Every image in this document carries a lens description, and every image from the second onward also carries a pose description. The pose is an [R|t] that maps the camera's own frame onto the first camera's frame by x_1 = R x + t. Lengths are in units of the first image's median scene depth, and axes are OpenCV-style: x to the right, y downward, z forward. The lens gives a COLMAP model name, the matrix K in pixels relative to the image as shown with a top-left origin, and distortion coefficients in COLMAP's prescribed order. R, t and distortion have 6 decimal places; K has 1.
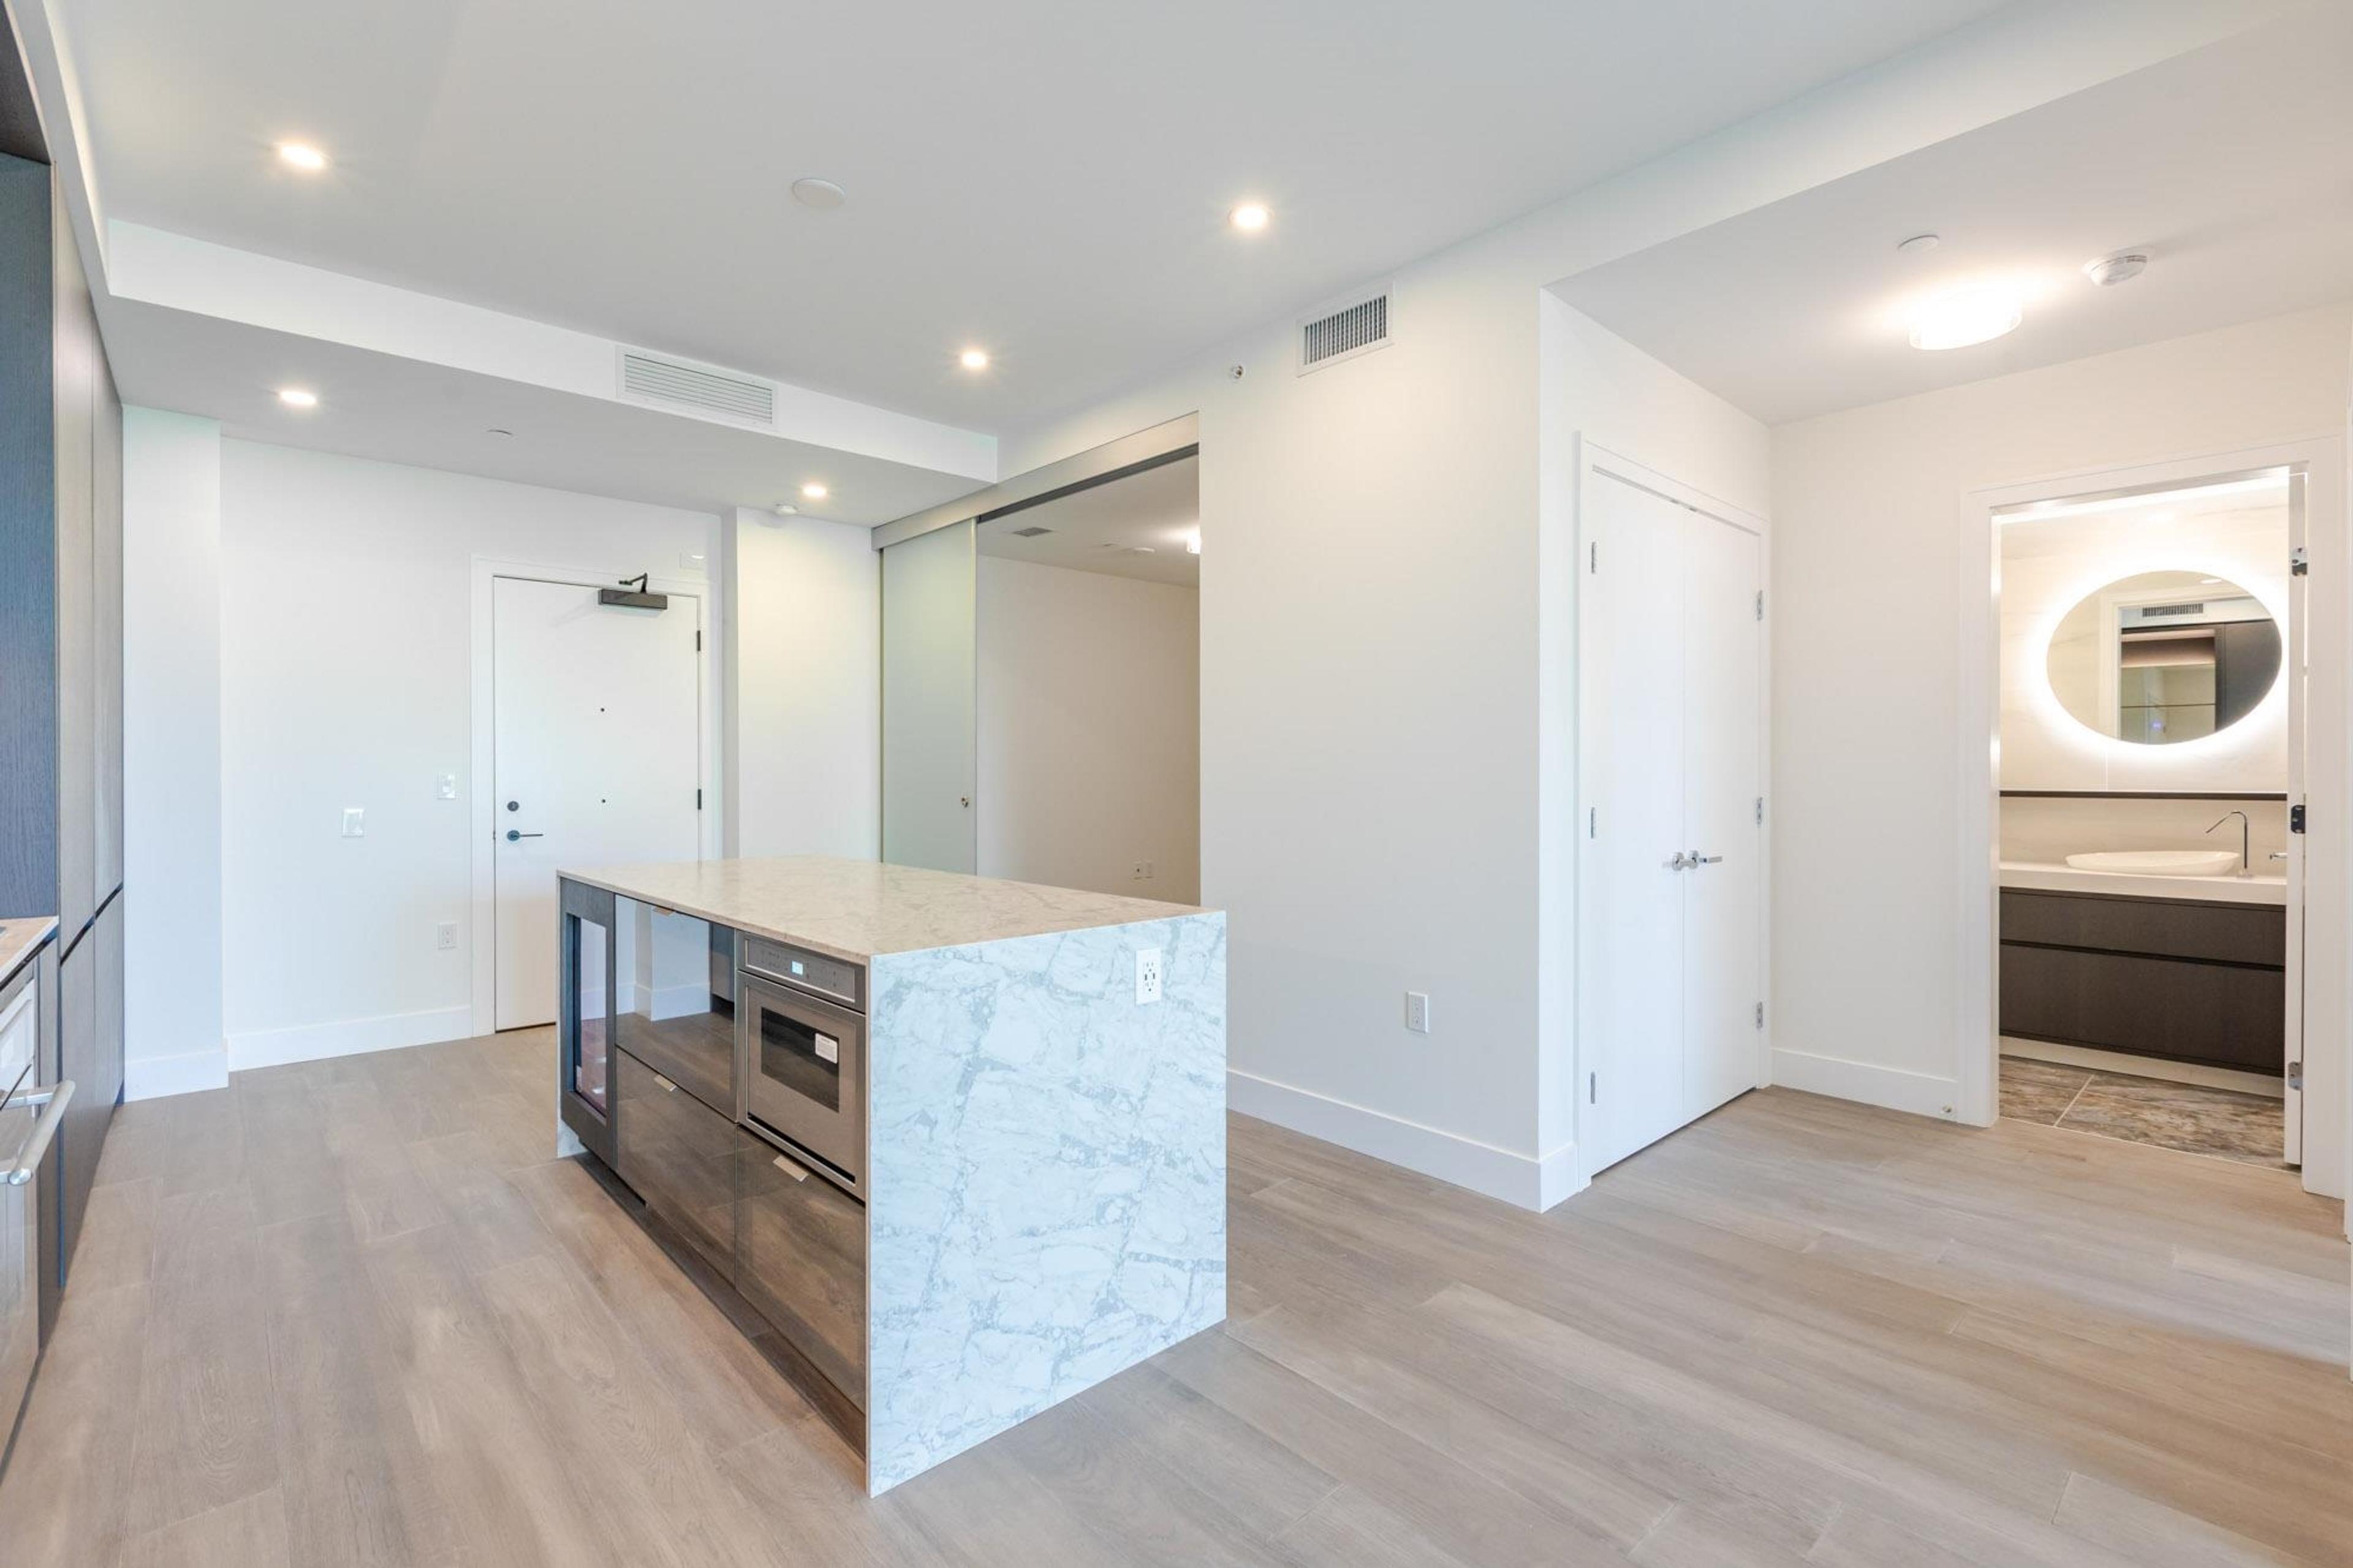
lens RADIAL K [[1059.3, 0, 1176.1], [0, 1059.3, 772.6], [0, 0, 1]] dist [0.002097, -0.000358]
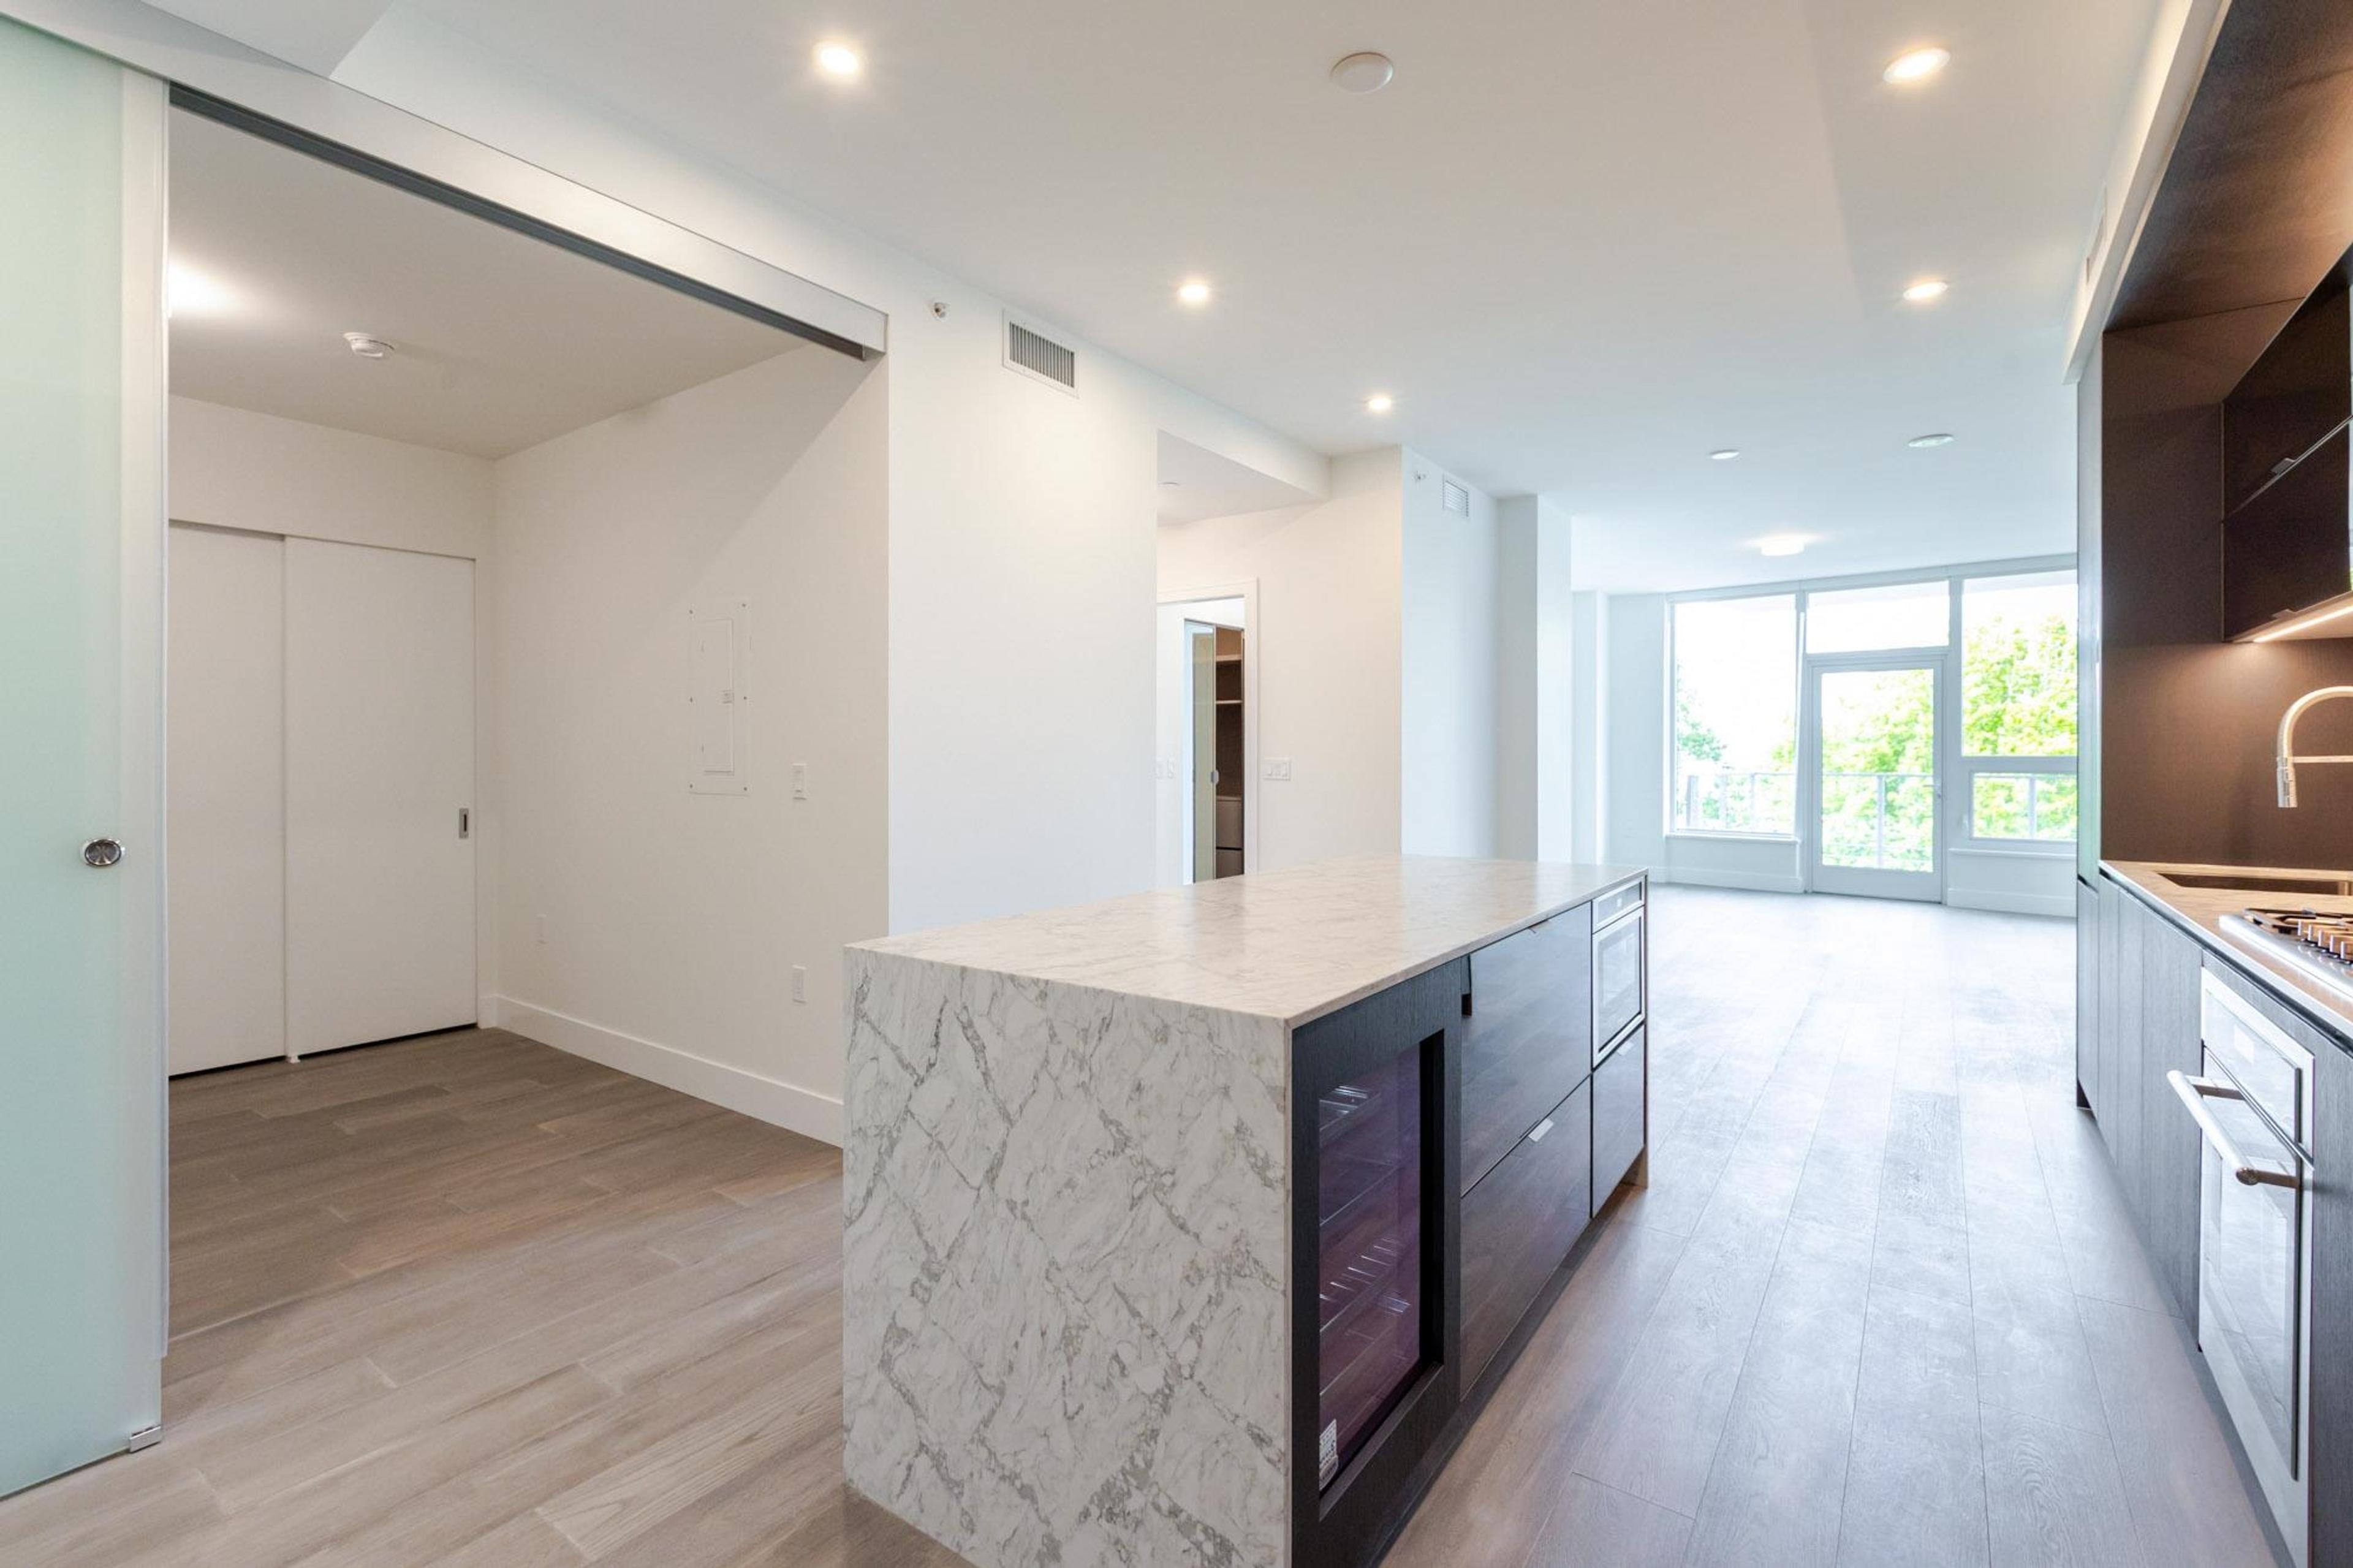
lens RADIAL K [[1059.3, 0, 1176.1], [0, 1059.3, 772.6], [0, 0, 1]] dist [0.002097, -0.000358]
pose [[-0.179073, -0.004382, 0.983826, -1.057526], [-0.001125, 0.999990, 0.004249, 0.001673], [-0.983835, -0.000346, -0.179076, 1.214937]]
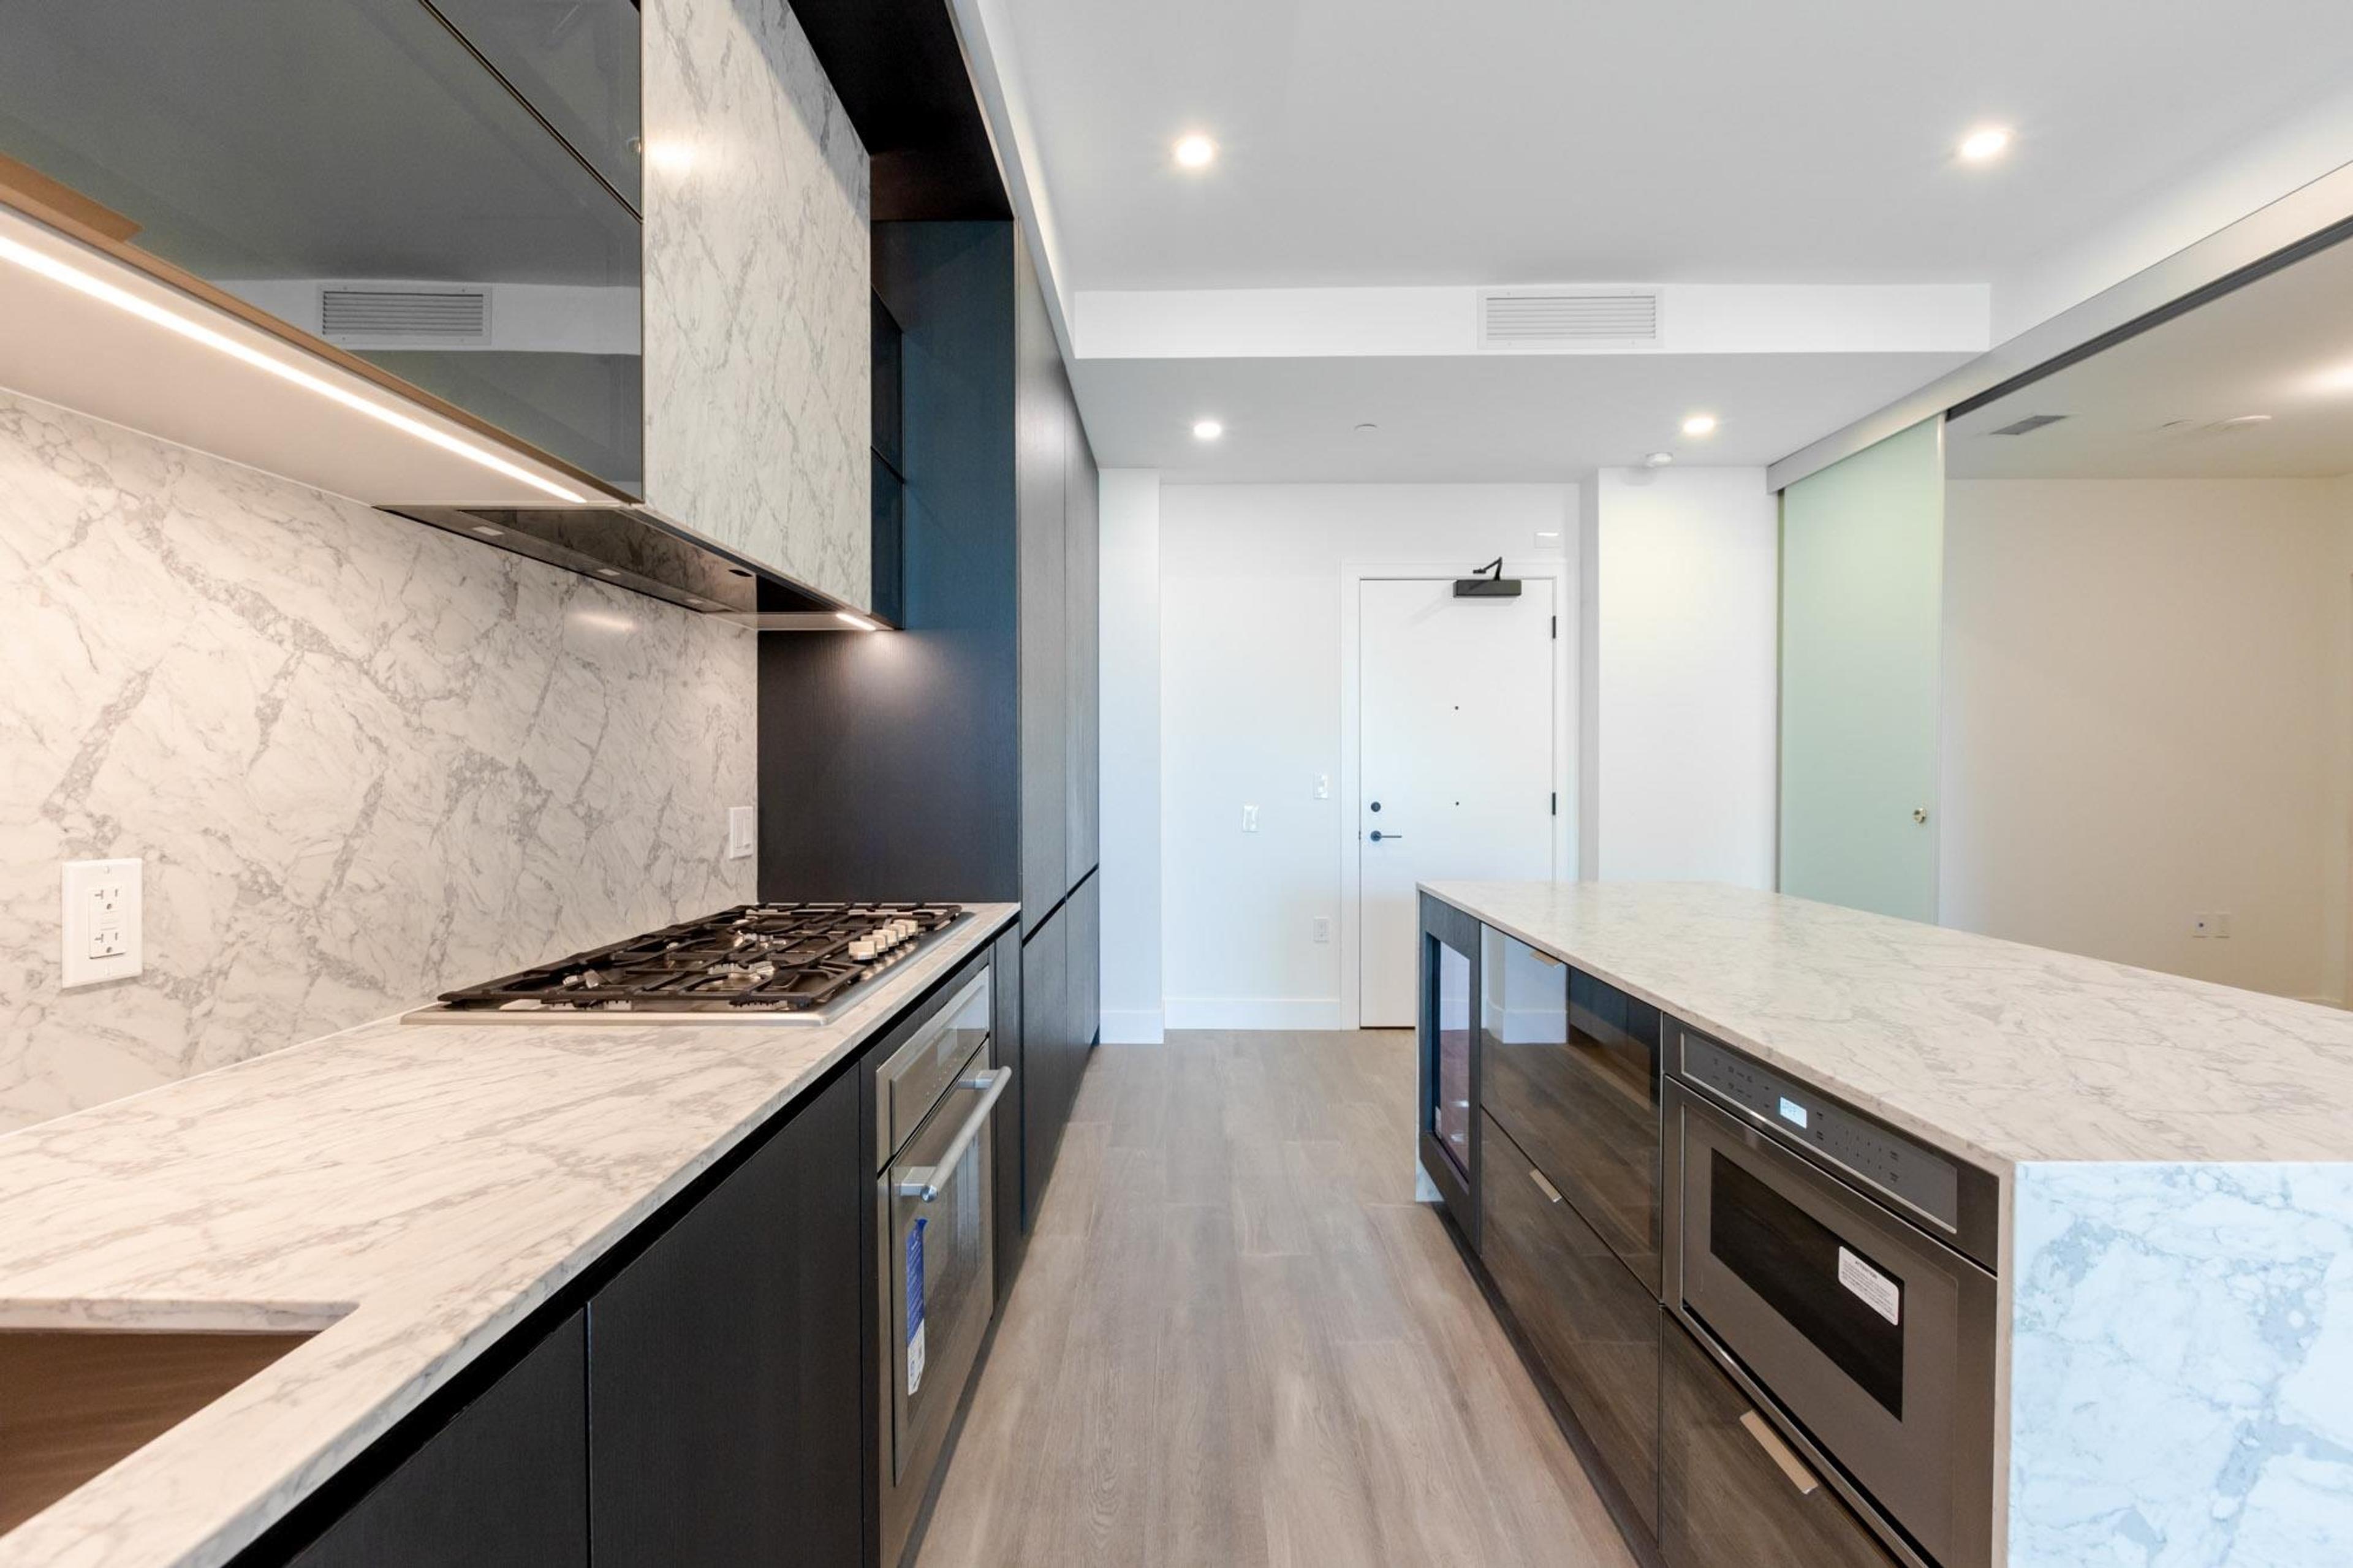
lens RADIAL K [[1059.3, 0, 1176.1], [0, 1059.3, 772.6], [0, 0, 1]] dist [0.002097, -0.000358]
pose [[0.733947, 0.001628, -0.679205, -0.142215], [-0.002936, 0.999995, -0.000775, 0.000325], [0.679201, 0.002563, 0.733948, 0.232615]]
